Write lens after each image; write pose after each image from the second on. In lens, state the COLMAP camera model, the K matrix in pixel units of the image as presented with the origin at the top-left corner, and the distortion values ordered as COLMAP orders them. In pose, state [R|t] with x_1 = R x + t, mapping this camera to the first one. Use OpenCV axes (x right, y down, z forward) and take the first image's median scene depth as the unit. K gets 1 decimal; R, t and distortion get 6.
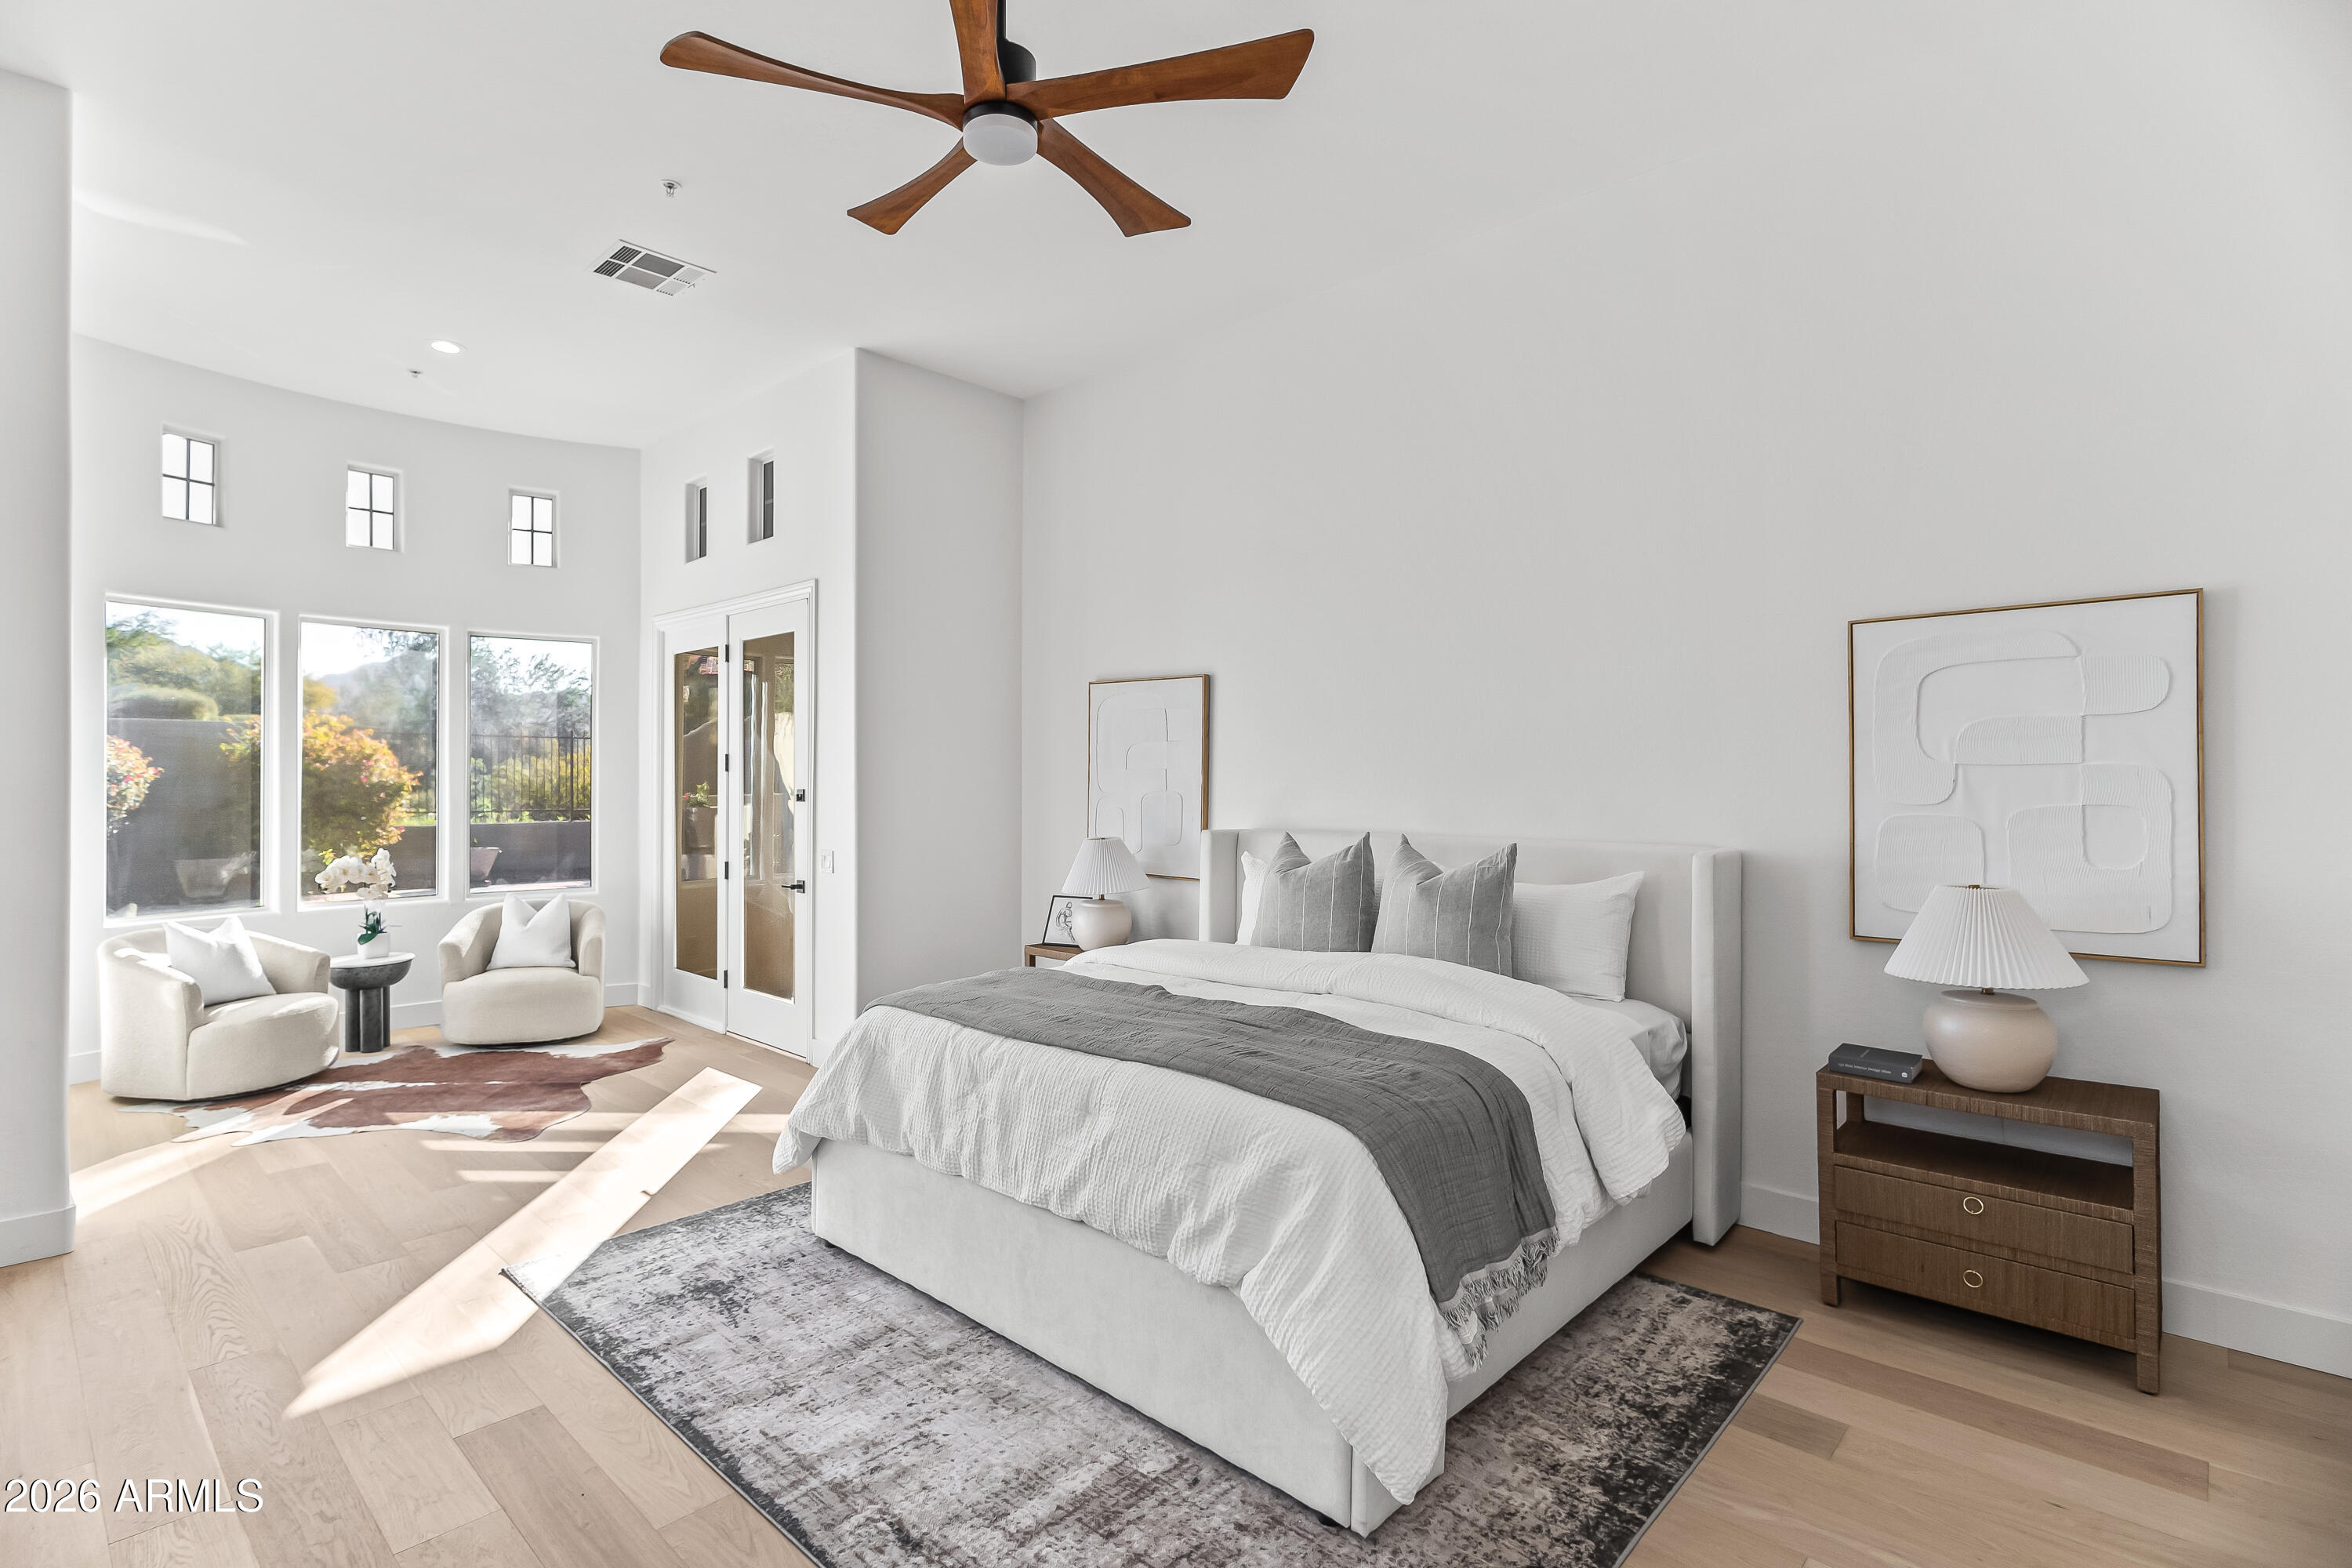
lens RADIAL K [[1121.9, 0, 1176.0], [0, 1121.9, 784.0], [0, 0, 1]] dist [-0.000049, -0.000060]
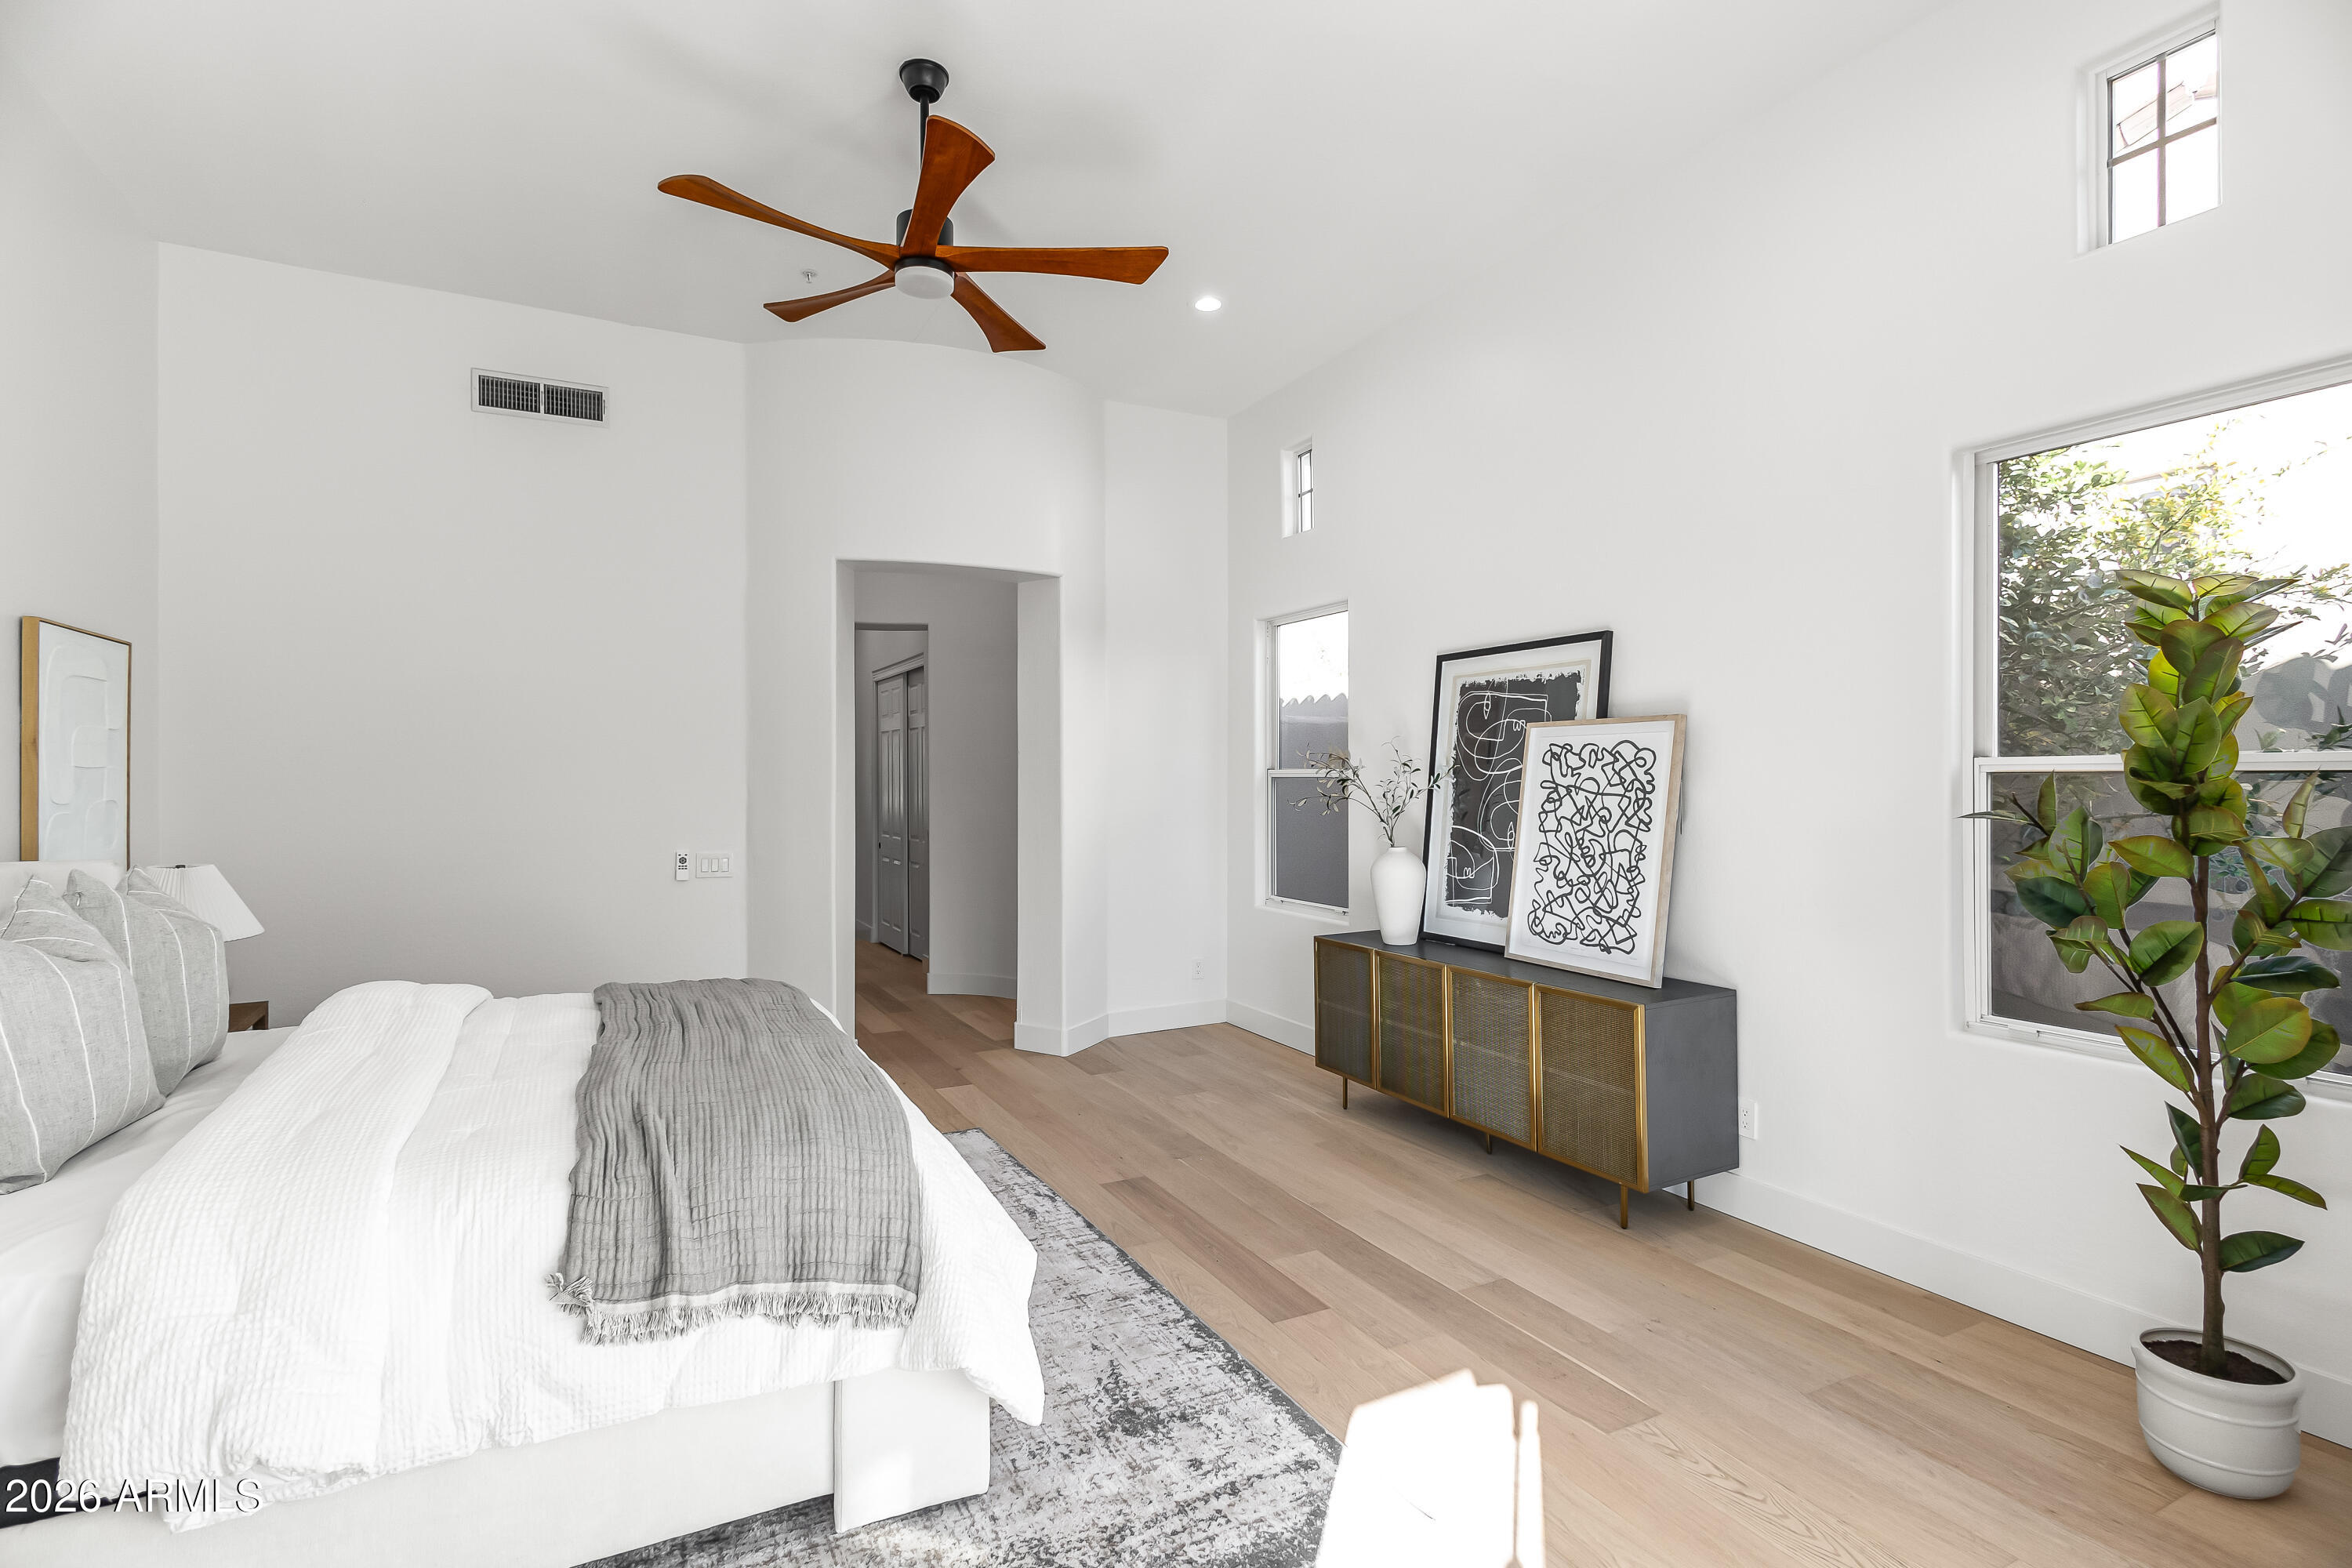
lens RADIAL K [[1121.9, 0, 1176.0], [0, 1121.9, 784.0], [0, 0, 1]] dist [-0.000049, -0.000060]
pose [[-0.937832, 0.001186, 0.347087, -0.820164], [0.000360, 0.999997, -0.002444, 0.010295], [-0.347088, -0.002167, -0.937830, 1.987903]]
